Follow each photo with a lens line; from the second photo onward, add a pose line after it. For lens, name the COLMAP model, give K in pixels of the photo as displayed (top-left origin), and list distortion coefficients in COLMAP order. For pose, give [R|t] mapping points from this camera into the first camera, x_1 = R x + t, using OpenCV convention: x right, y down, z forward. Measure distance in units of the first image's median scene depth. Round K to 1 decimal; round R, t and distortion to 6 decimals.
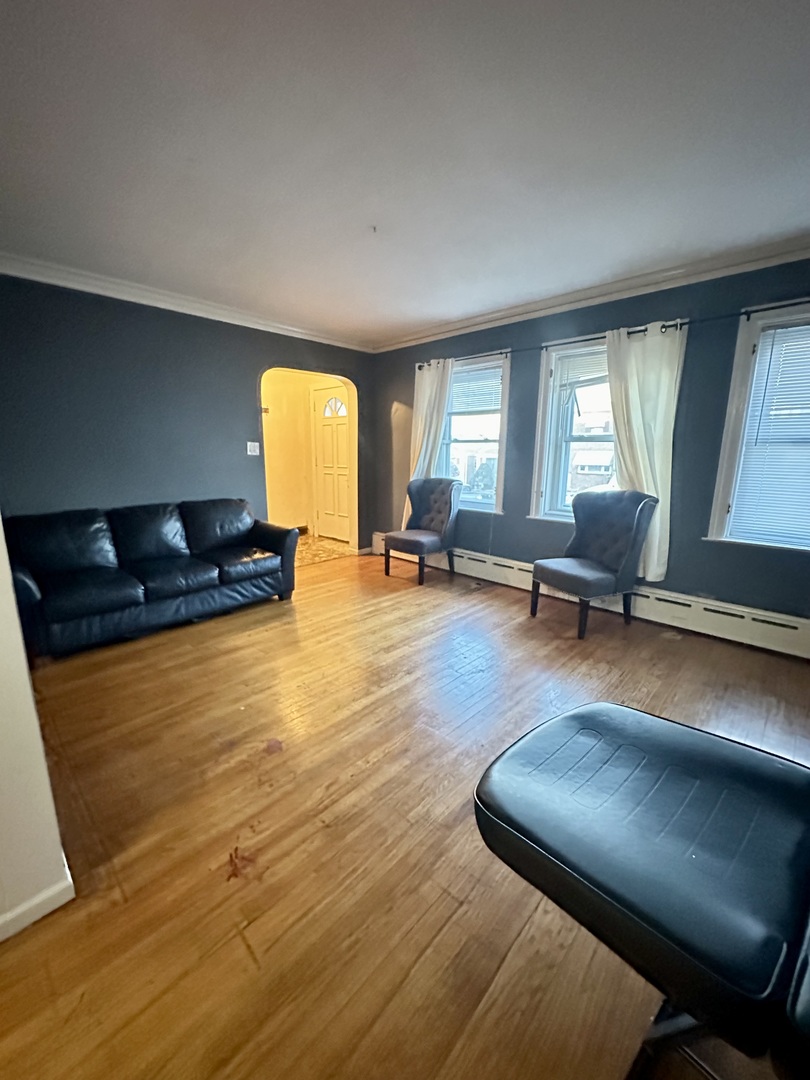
lens RADIAL K [[428.8, 0, 405.0], [0, 428.8, 540.0], [0, 0, 1]] dist [-0.000458, -0.000194]
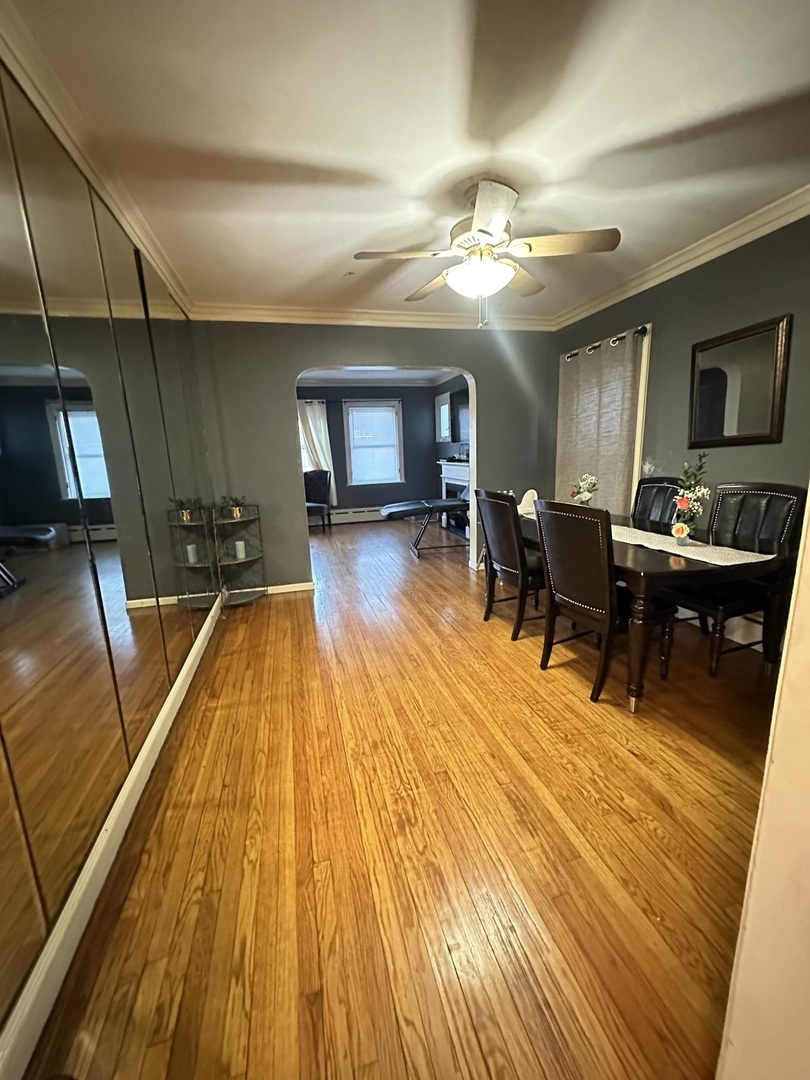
lens RADIAL K [[428.8, 0, 405.0], [0, 428.8, 540.0], [0, 0, 1]] dist [-0.000458, -0.000194]
pose [[0.520930, -0.204810, 0.828664, -1.275572], [0.215981, 0.970825, 0.104172, 0.120303], [-0.825823, 0.124710, 0.549967, -0.632605]]
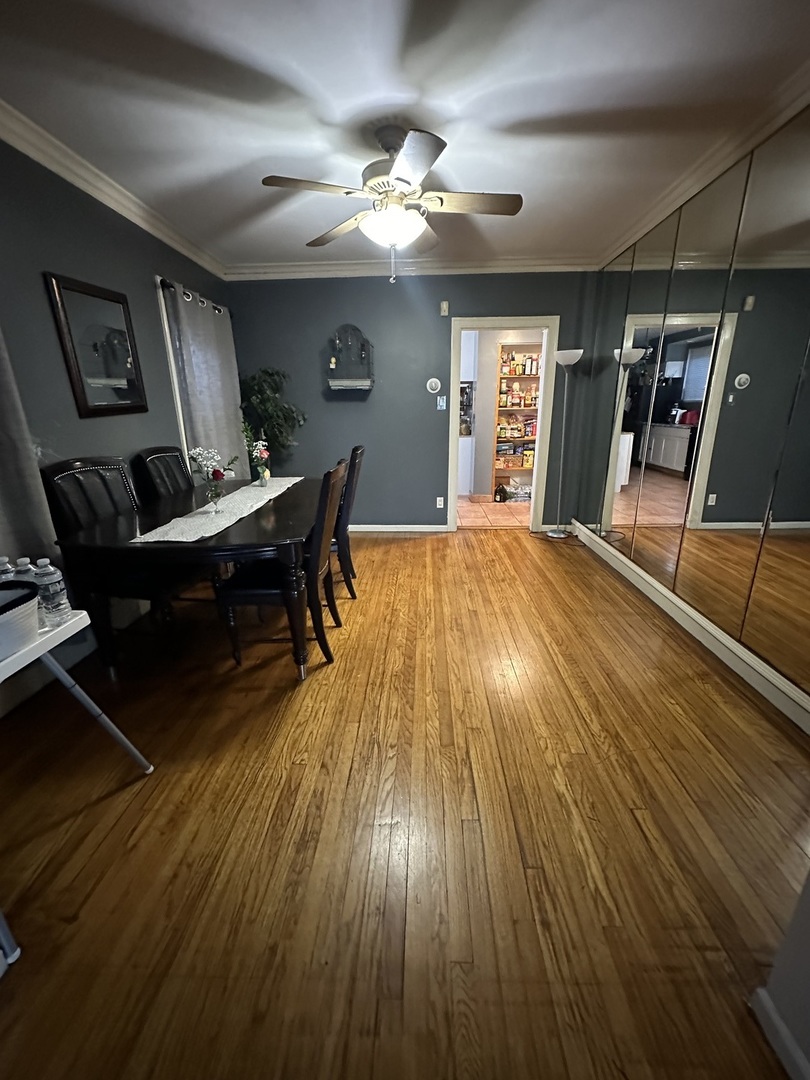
lens RADIAL K [[428.8, 0, 405.0], [0, 428.8, 540.0], [0, 0, 1]] dist [-0.000458, -0.000194]
pose [[-0.756621, 0.194264, -0.624328, -0.039546], [-0.129072, 0.891680, 0.433874, -0.044617], [0.640987, 0.408861, -0.649590, 0.260777]]
